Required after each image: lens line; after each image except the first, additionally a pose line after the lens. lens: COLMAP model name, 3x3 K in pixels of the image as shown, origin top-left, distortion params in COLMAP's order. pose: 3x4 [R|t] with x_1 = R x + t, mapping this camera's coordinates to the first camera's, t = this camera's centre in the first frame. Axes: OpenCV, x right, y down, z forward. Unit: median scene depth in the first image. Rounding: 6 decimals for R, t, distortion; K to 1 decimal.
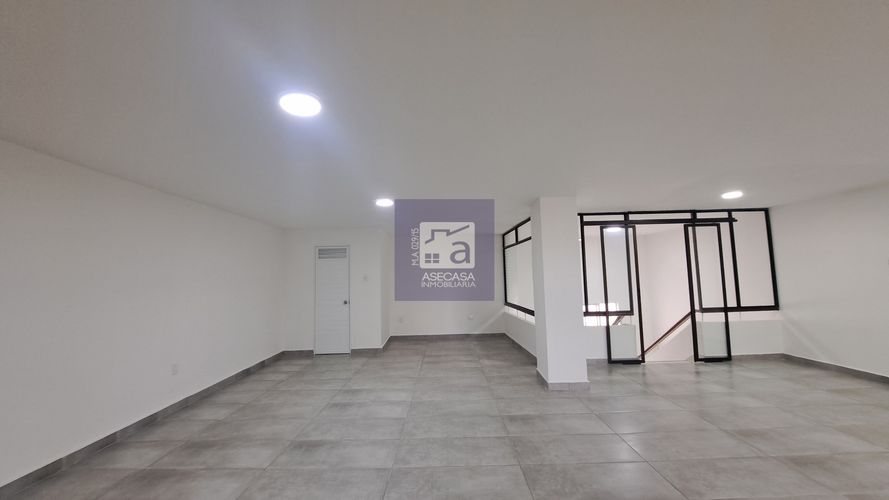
lens RADIAL K [[344.6, 0, 445.6], [0, 344.6, 251.9], [0, 0, 1]] dist [-0.001447, -0.000833]
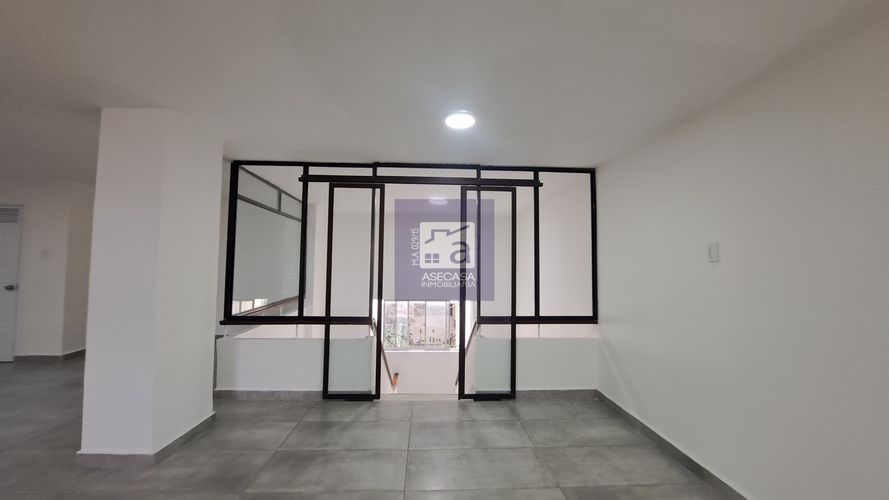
lens RADIAL K [[344.6, 0, 439.8], [0, 344.6, 248.3], [0, 0, 1]] dist [-0.001447, -0.000833]
pose [[0.998833, 0.038682, 0.028926, 0.645551], [-0.039344, 0.998969, 0.022669, 0.023015], [-0.028019, -0.023781, 0.999324, 0.355465]]
